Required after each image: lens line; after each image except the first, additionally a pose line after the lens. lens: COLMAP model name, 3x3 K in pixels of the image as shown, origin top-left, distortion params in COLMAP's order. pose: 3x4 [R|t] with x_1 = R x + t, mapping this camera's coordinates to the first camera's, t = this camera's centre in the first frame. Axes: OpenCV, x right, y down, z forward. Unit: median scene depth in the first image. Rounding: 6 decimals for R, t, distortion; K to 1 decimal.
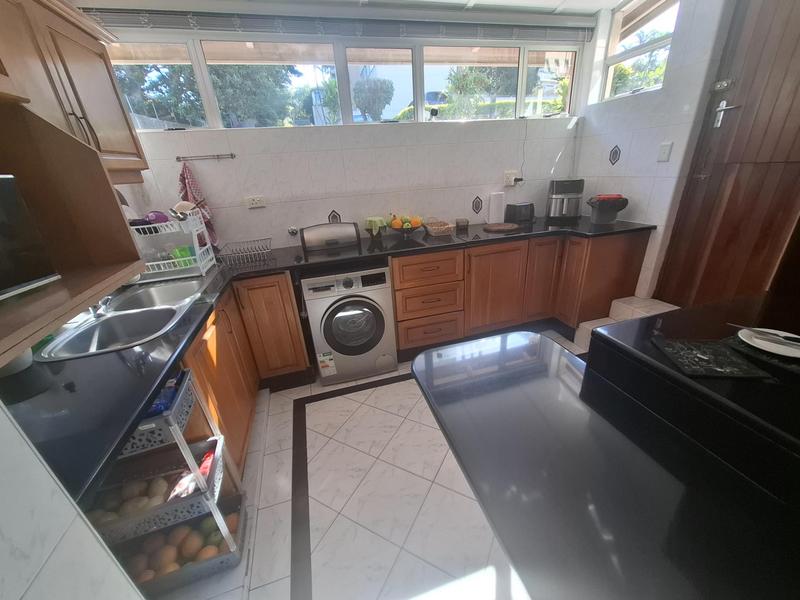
lens RADIAL K [[316.7, 0, 402.9], [0, 316.7, 304.9], [0, 0, 1]] dist [-0.000856, 0.000007]
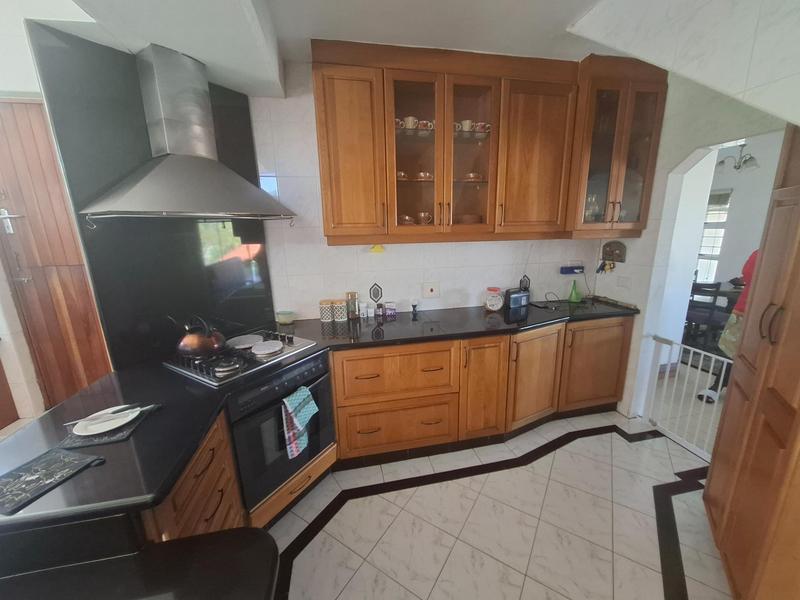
lens RADIAL K [[316.7, 0, 402.0], [0, 316.7, 299.7], [0, 0, 1]] dist [-0.000856, 0.000007]
pose [[0.095857, -0.165252, 0.981582, 0.085780], [0.419587, 0.900940, 0.110700, 0.017132], [-0.902639, 0.401248, 0.155699, -0.121726]]
